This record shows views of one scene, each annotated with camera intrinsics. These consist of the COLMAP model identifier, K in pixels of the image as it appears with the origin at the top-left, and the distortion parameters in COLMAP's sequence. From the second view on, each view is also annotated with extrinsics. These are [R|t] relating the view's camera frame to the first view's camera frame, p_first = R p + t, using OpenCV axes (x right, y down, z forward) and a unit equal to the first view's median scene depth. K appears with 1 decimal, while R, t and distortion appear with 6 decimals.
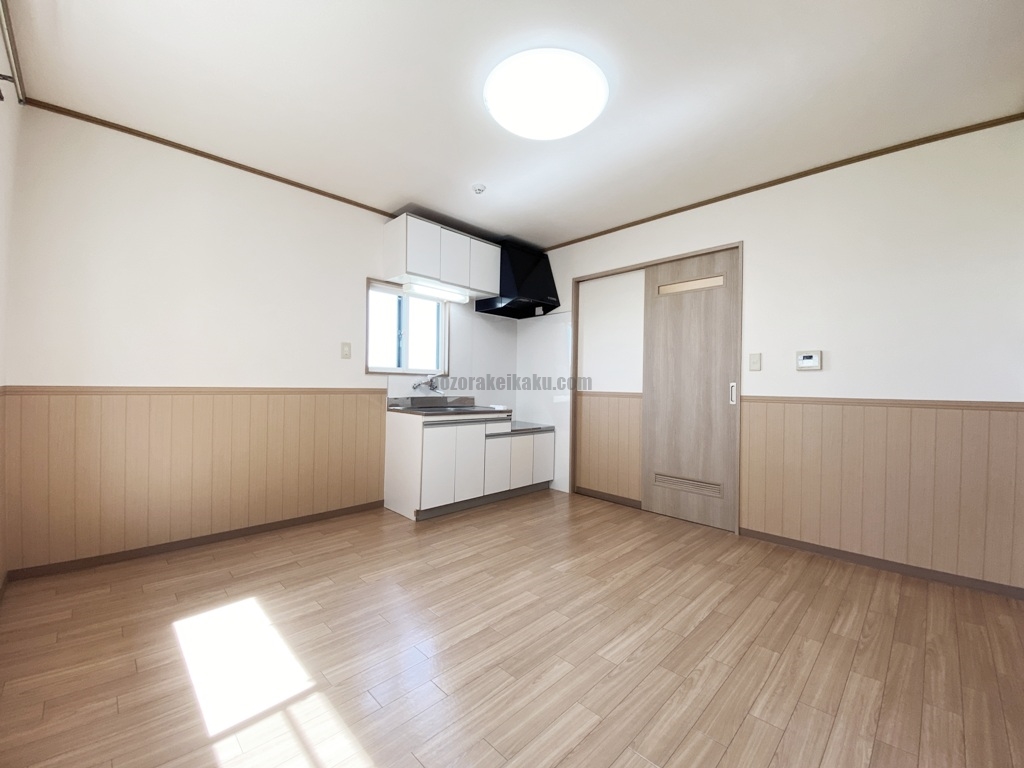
lens RADIAL K [[414.1, 0, 509.1], [0, 414.1, 387.9], [0, 0, 1]] dist [0.033583, -0.001835]
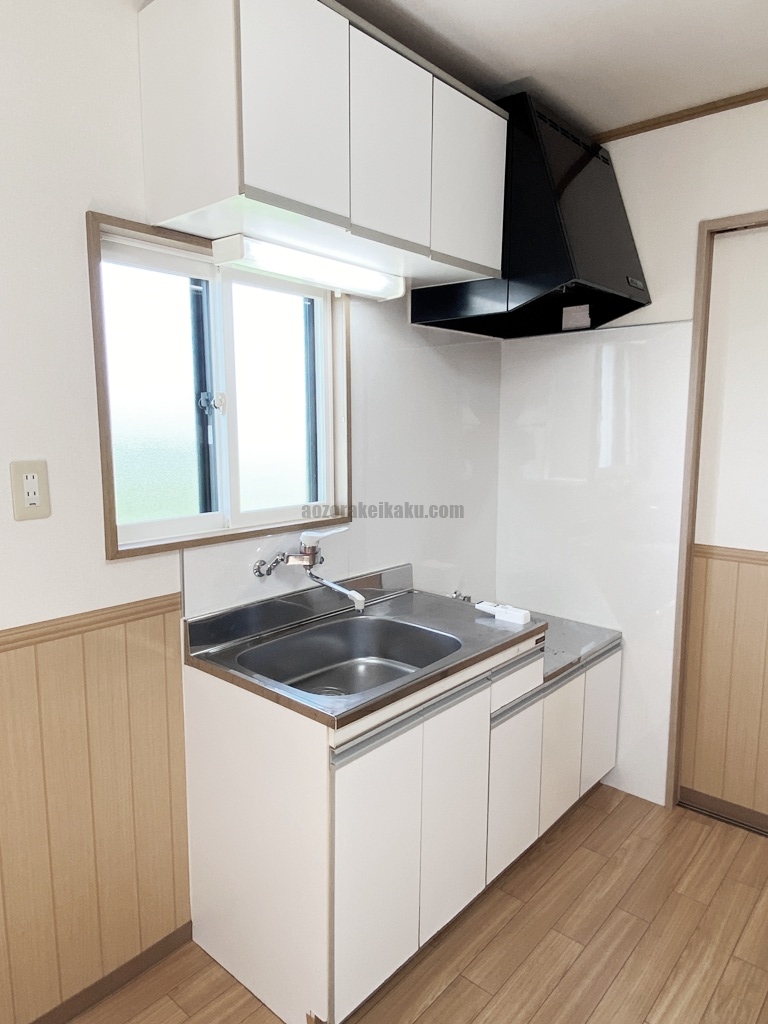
lens RADIAL K [[673.1, 0, 376.8], [0, 673.1, 513.7], [0, 0, 1]] dist [0.012040, -0.004263]
pose [[0.997120, -0.027613, 0.070636, -0.168728], [0.018026, 0.990963, 0.132920, -0.111030], [-0.073668, -0.131264, 0.988606, 0.464604]]
